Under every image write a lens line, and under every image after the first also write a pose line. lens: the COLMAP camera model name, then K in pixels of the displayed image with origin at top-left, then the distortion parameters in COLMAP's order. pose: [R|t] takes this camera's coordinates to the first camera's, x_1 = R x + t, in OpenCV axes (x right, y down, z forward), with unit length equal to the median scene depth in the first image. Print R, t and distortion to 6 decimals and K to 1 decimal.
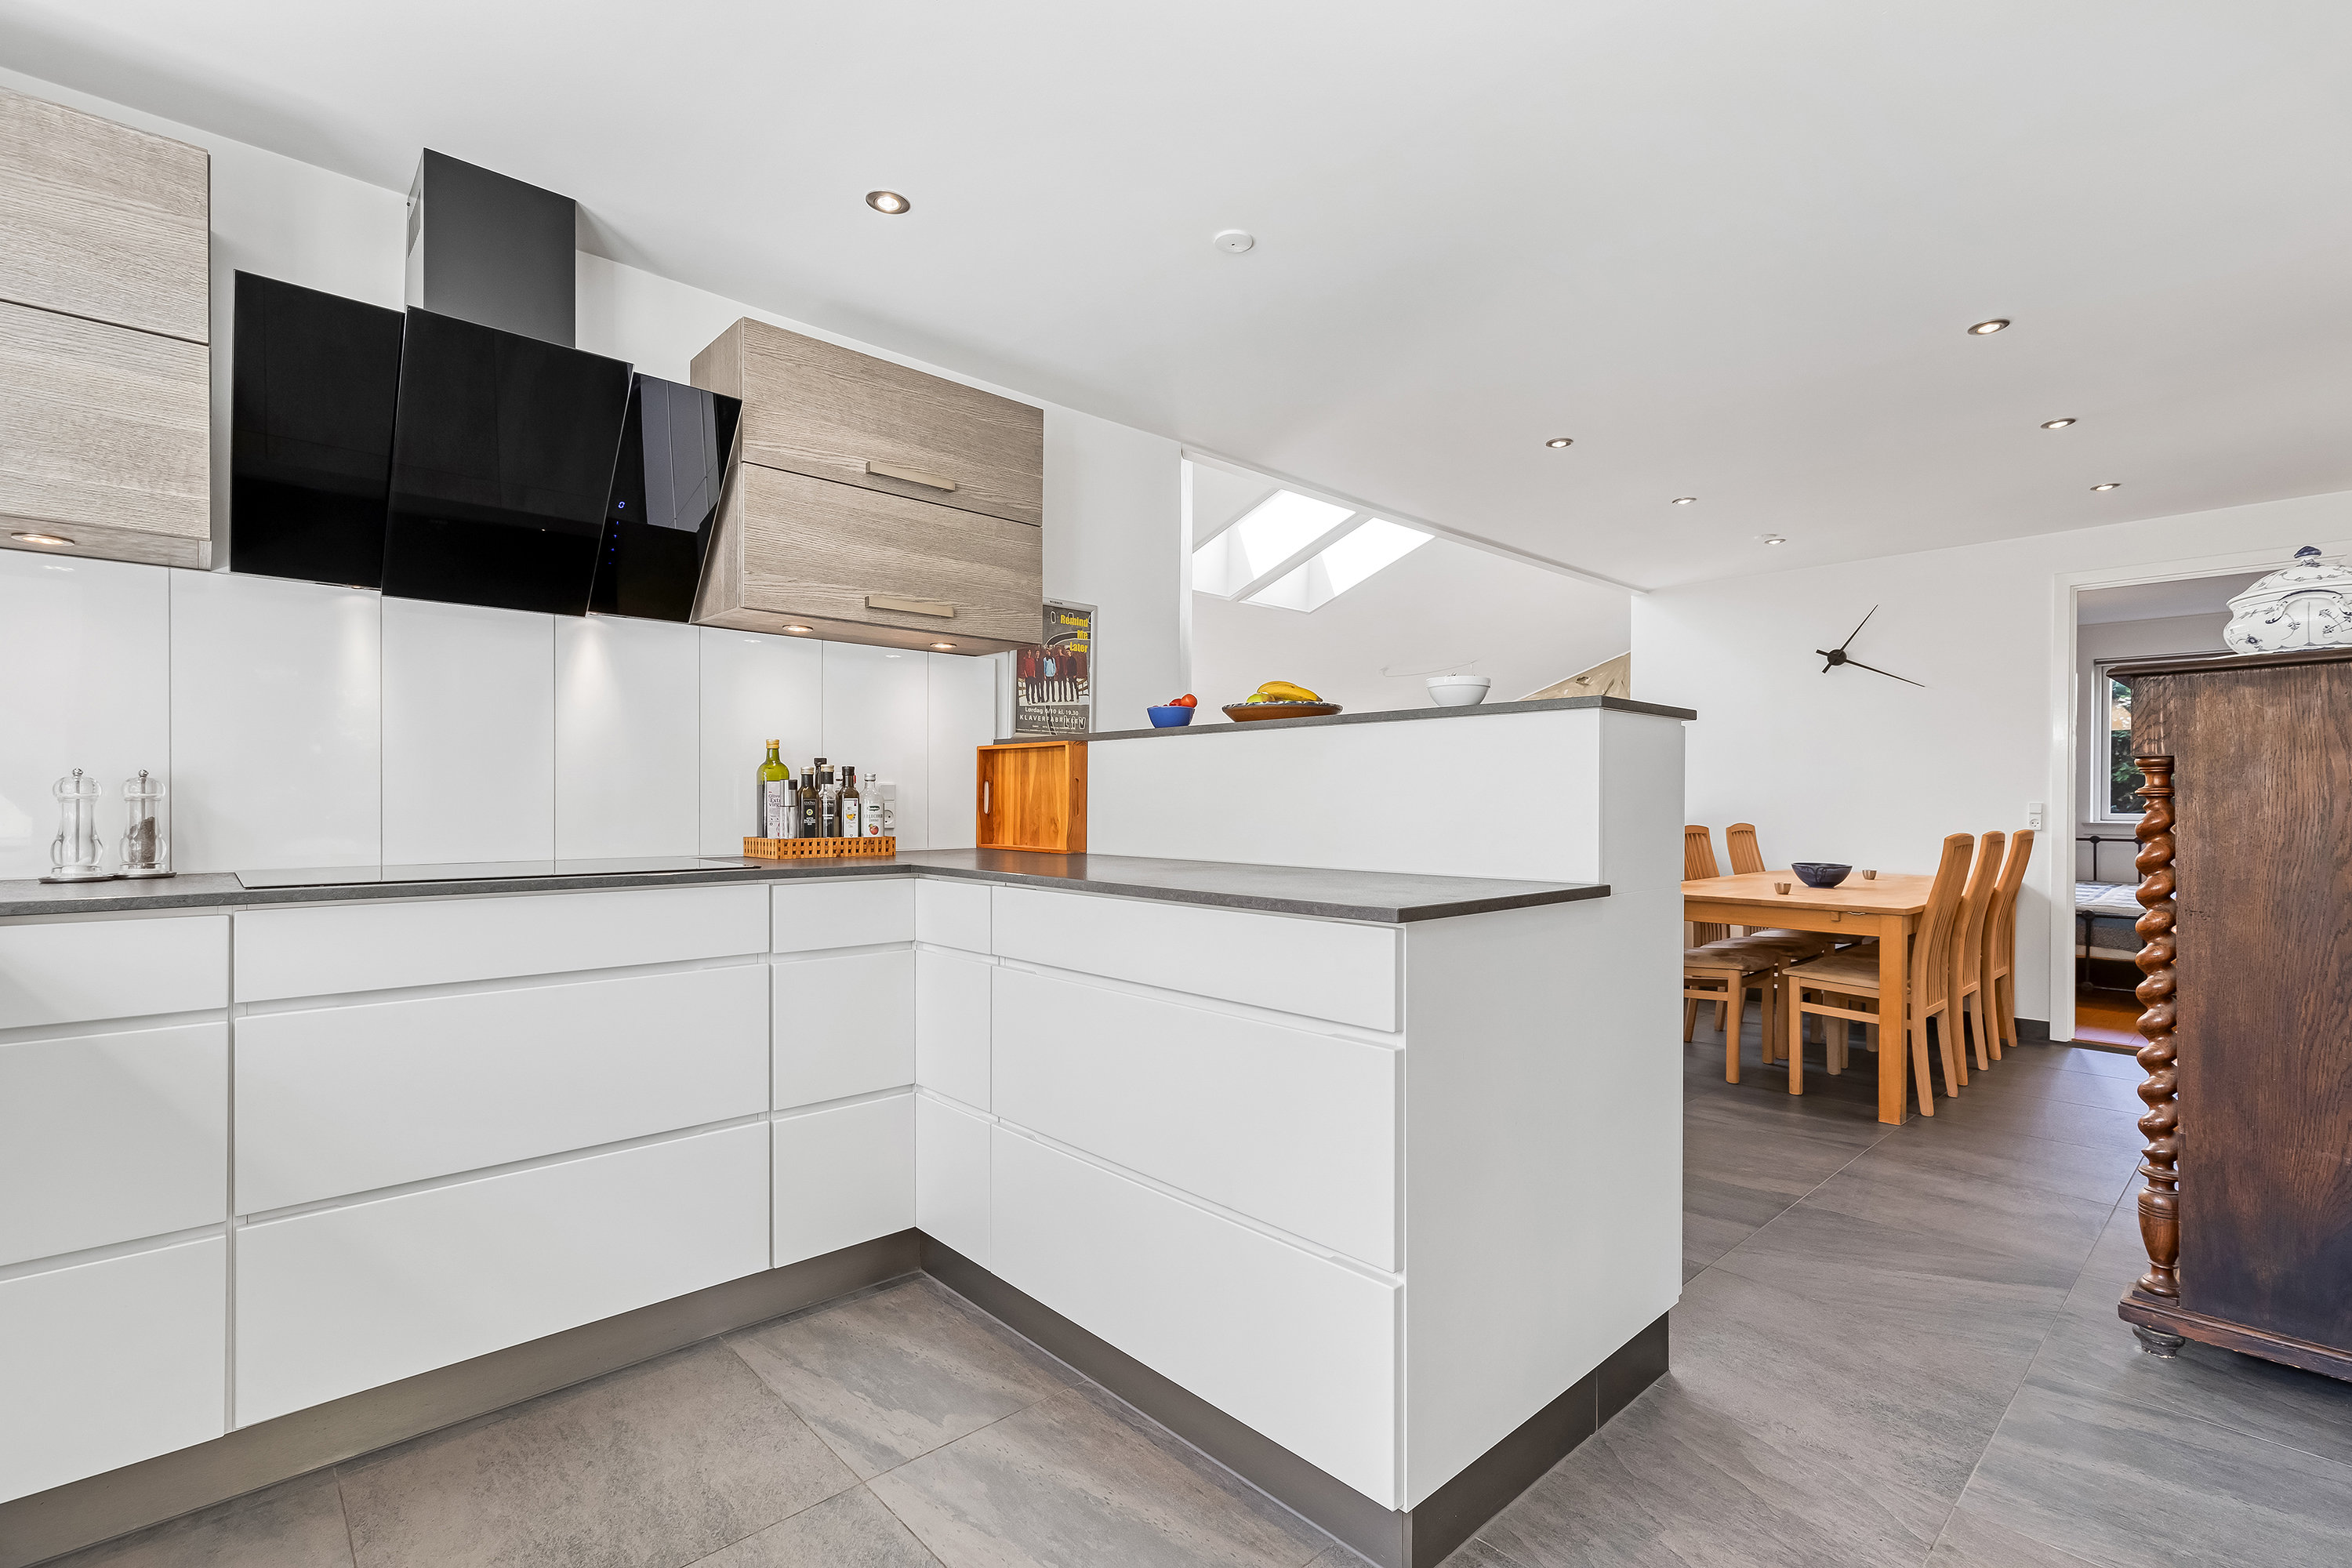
lens RADIAL K [[1063.6, 0, 1208.9], [0, 1063.6, 807.4], [0, 0, 1]] dist [0.004858, -0.000380]
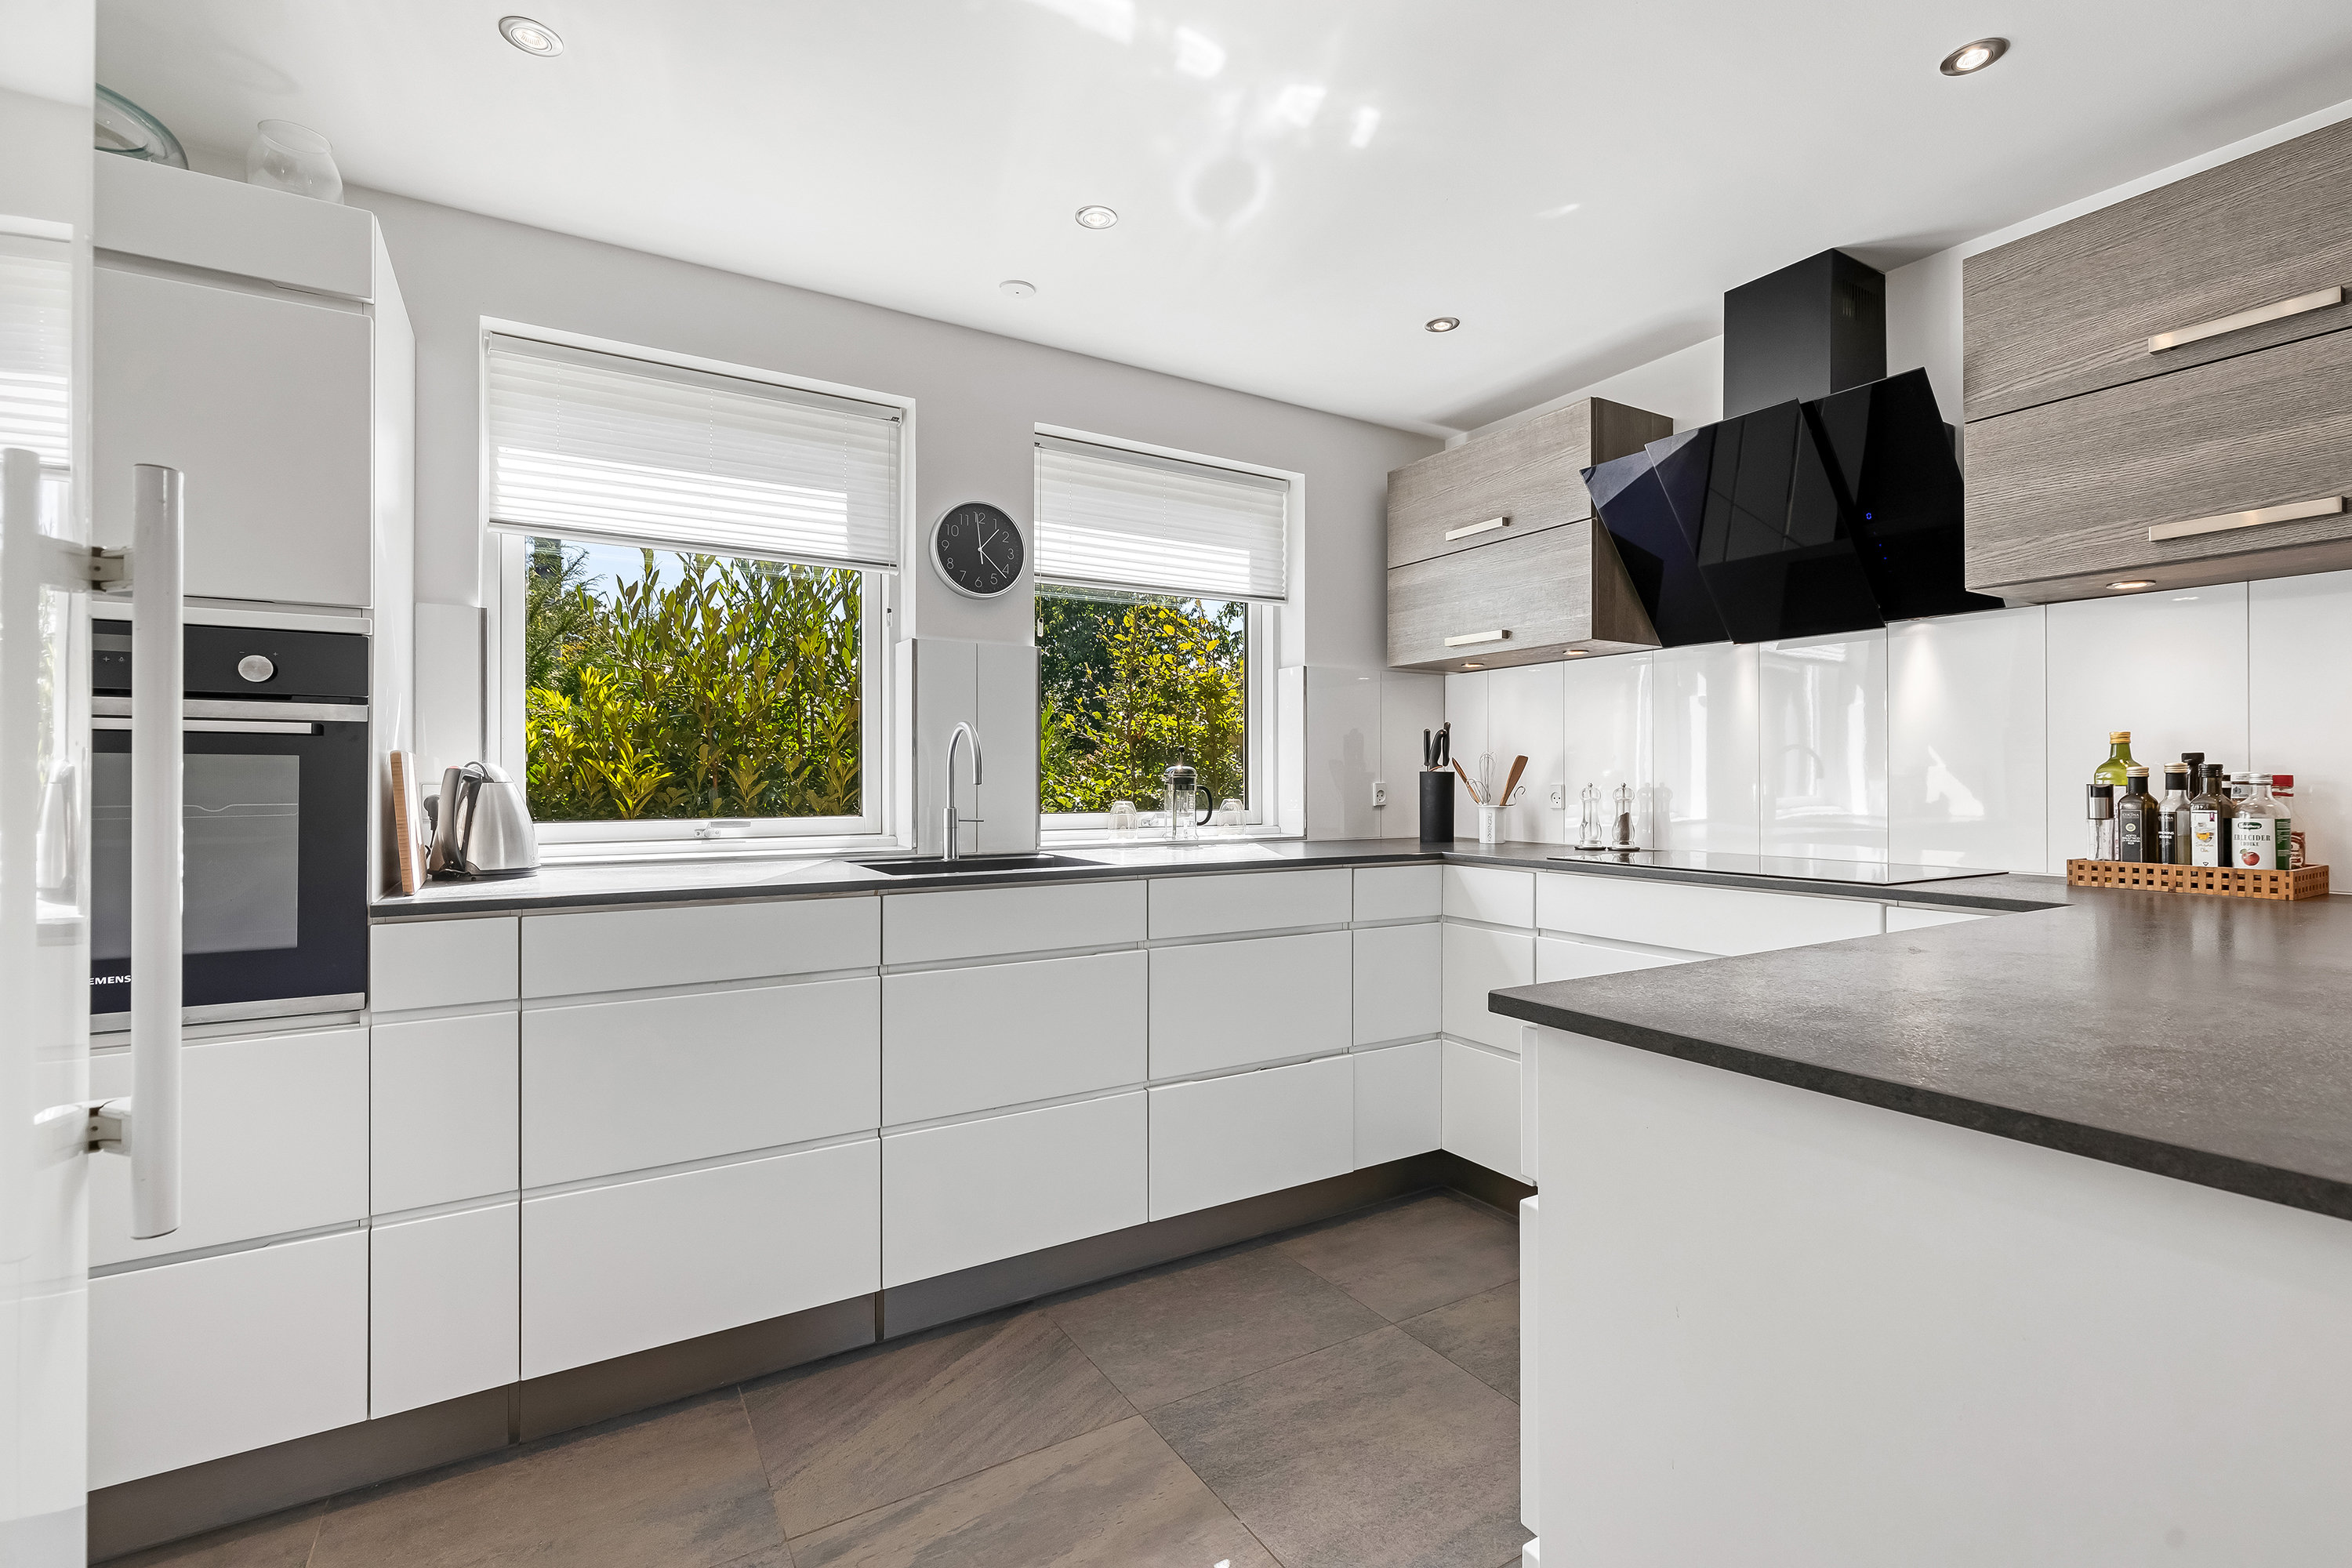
lens RADIAL K [[1063.6, 0, 1208.8], [0, 1063.6, 779.5], [0, 0, 1]] dist [0.004858, -0.000380]
pose [[-0.204875, -0.002840, -0.978784, 0.592560], [-0.006574, 0.999977, -0.001525, -0.028893], [0.978766, 0.006122, -0.204889, 0.619417]]
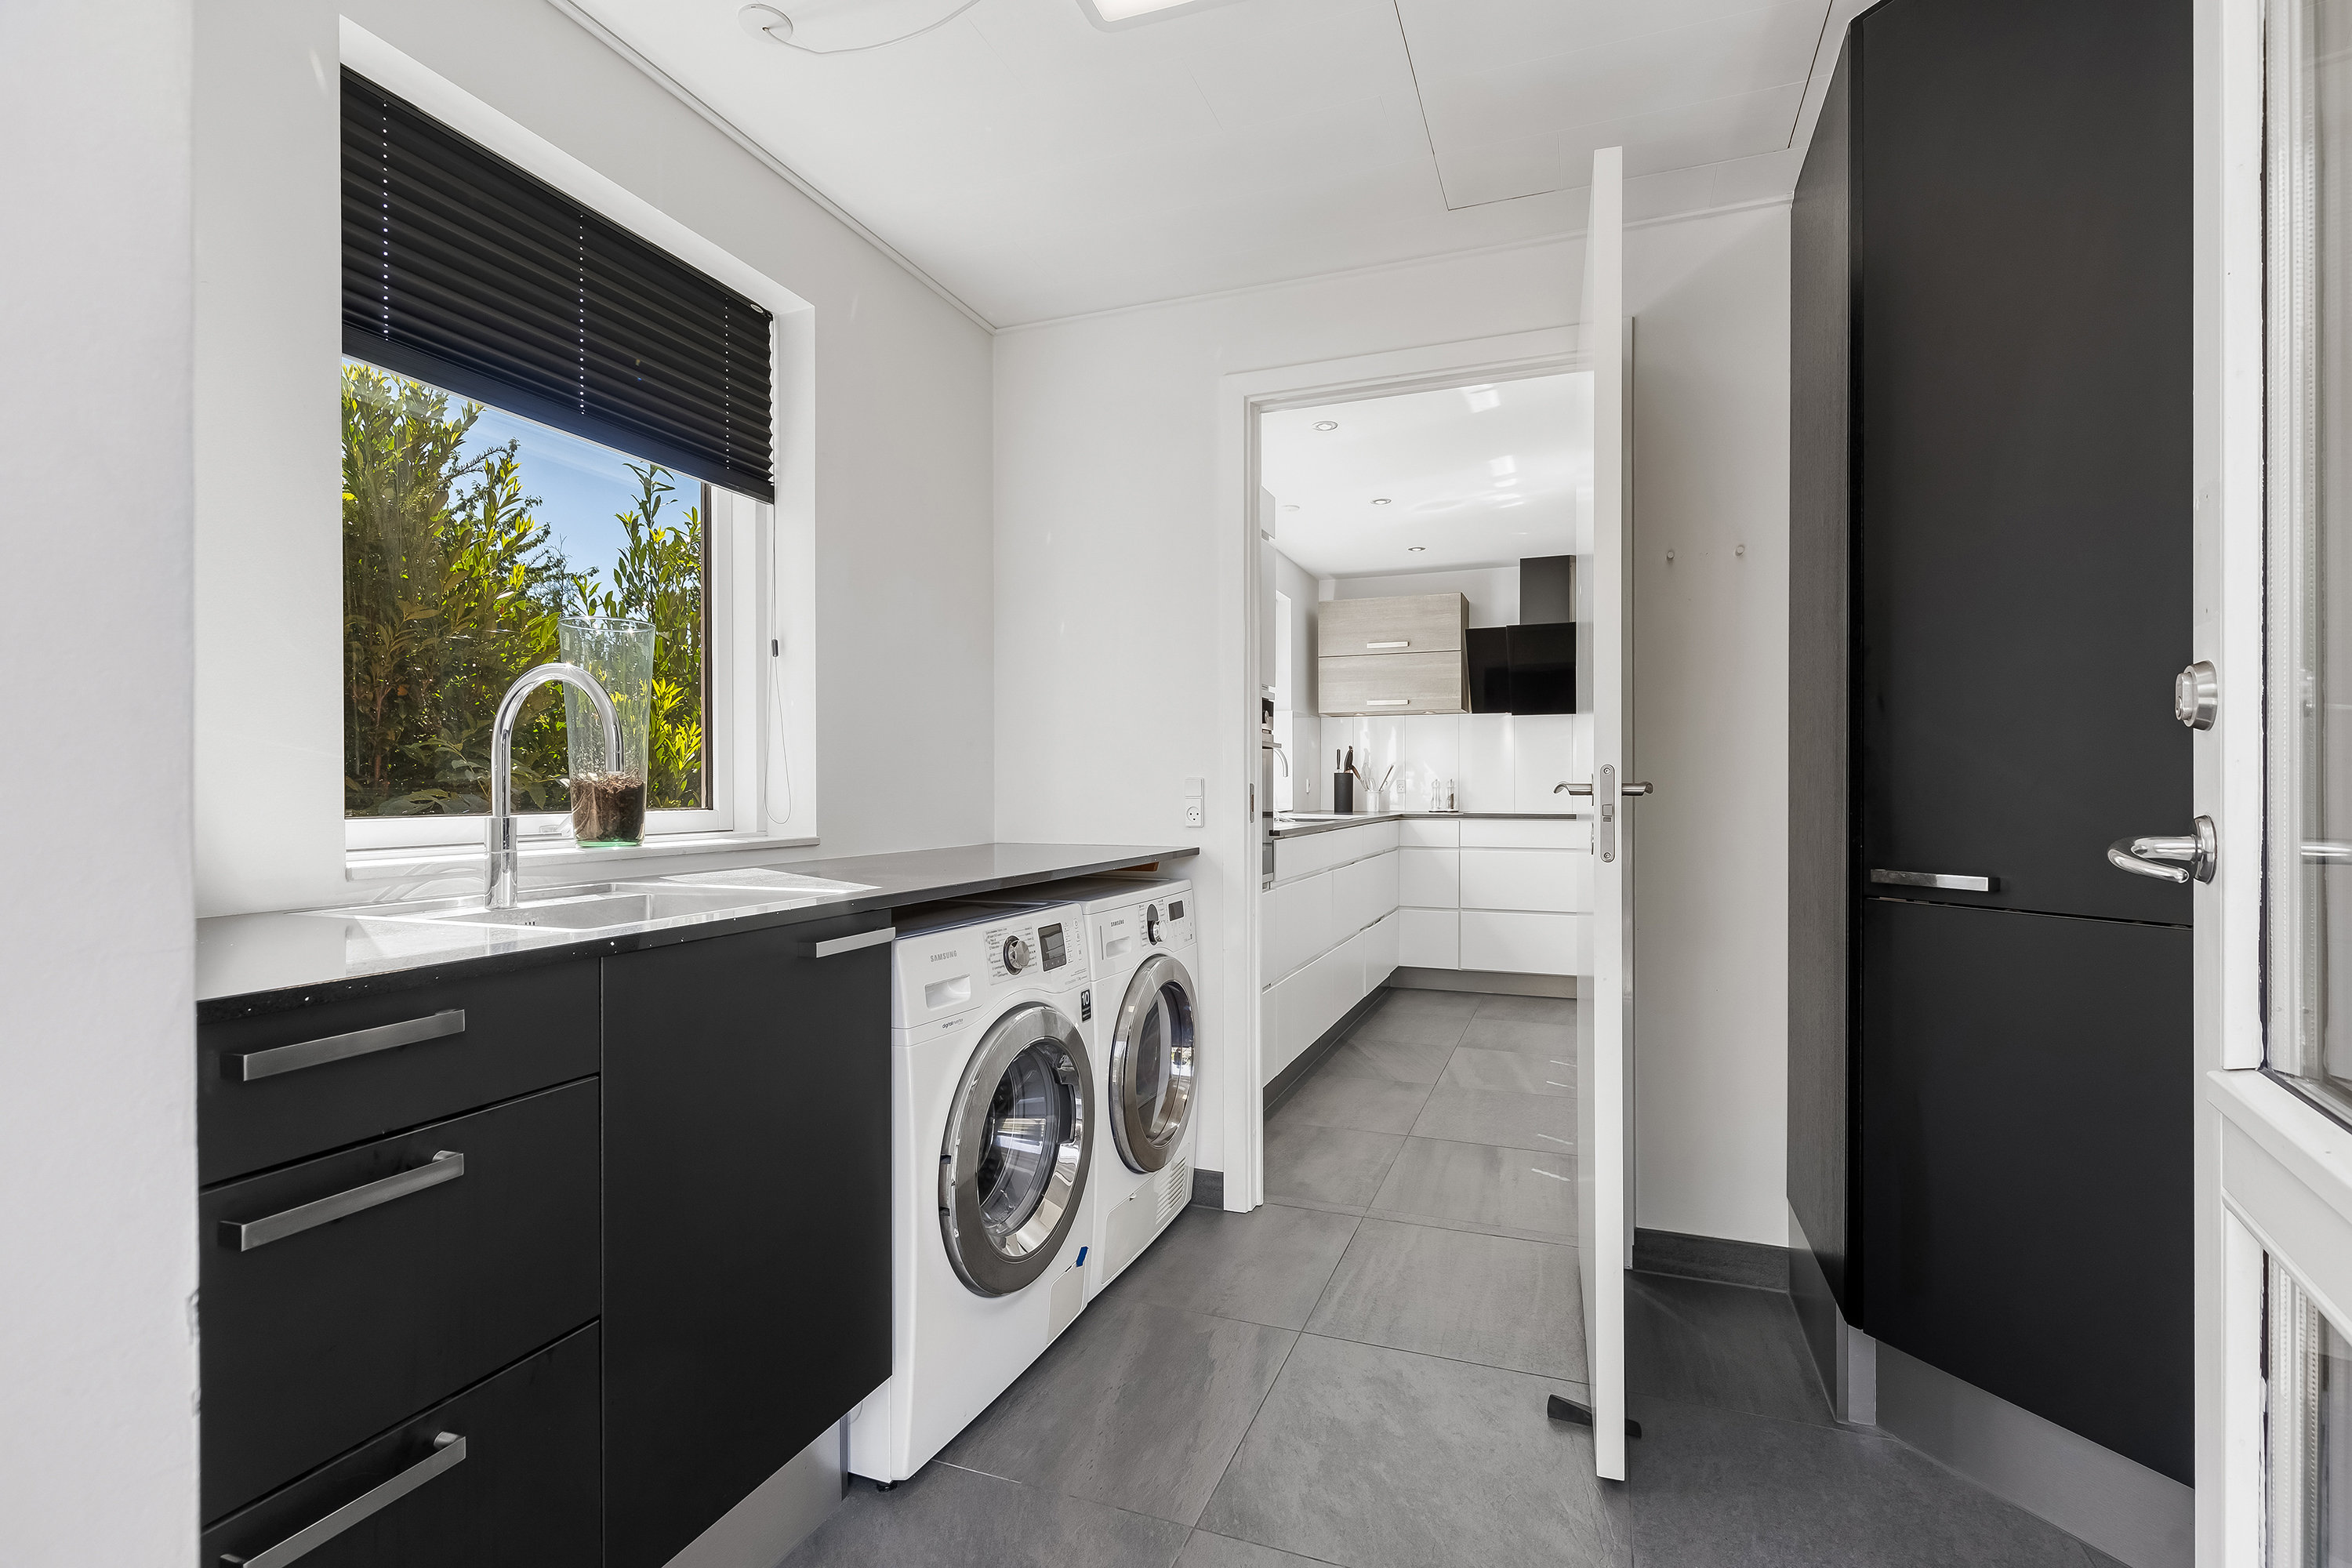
lens RADIAL K [[1063.6, 0, 1171.3], [0, 1063.6, 790.7], [0, 0, 1]] dist [0.004858, -0.000380]
pose [[0.410802, 0.000223, -0.911725, 1.373762], [-0.001803, 0.999998, -0.000568, 0.004675], [0.911723, 0.001877, 0.410801, -0.945684]]
